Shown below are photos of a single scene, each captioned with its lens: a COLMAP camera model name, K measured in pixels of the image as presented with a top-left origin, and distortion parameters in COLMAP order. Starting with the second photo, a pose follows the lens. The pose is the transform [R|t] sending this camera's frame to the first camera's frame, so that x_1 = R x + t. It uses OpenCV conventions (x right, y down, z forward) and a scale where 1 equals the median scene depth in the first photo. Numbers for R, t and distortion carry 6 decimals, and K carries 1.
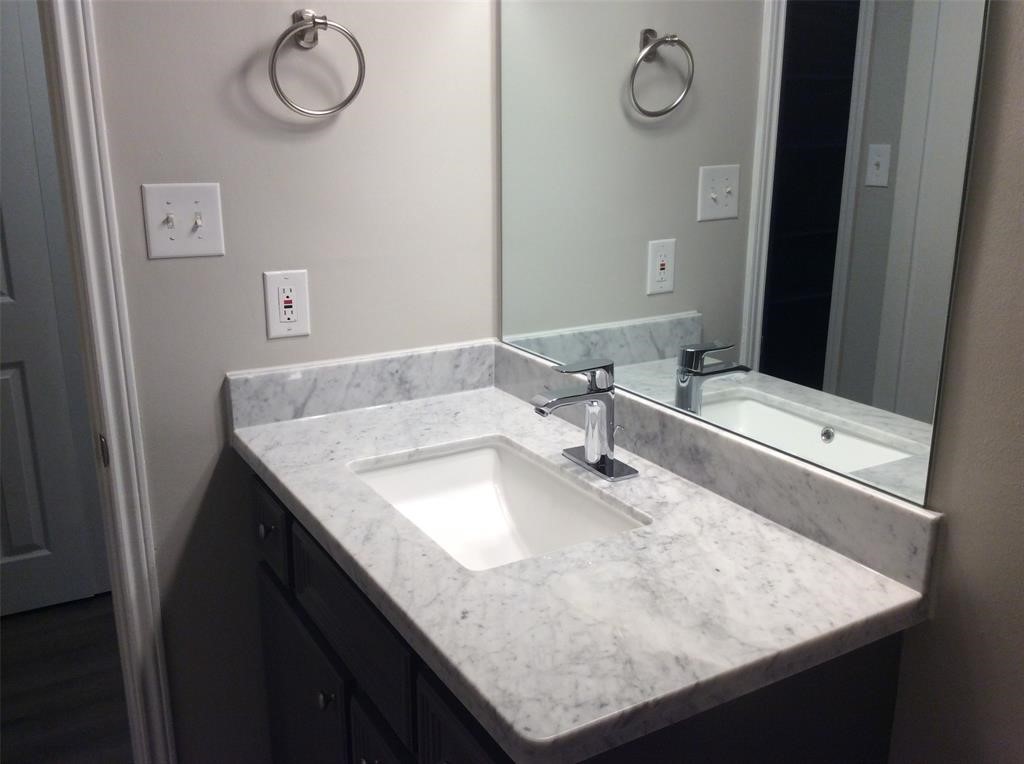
lens RADIAL K [[937.8, 0, 512.0], [0, 937.8, 382.0], [0, 0, 1]] dist [0.089711, -0.002323]
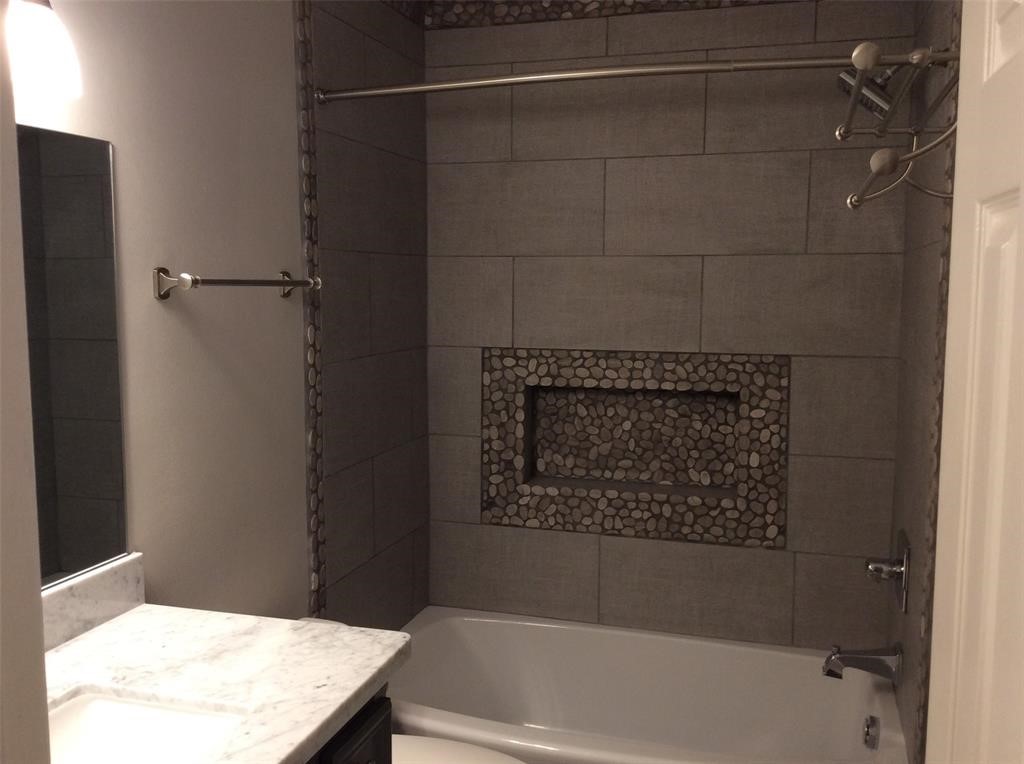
lens RADIAL K [[937.8, 0, 512.0], [0, 937.8, 382.0], [0, 0, 1]] dist [0.089711, -0.002323]
pose [[-0.686079, -0.077098, 0.723430, -1.239349], [0.194541, 0.938718, 0.284538, -0.509986], [-0.701034, 0.335952, -0.629036, 1.607419]]
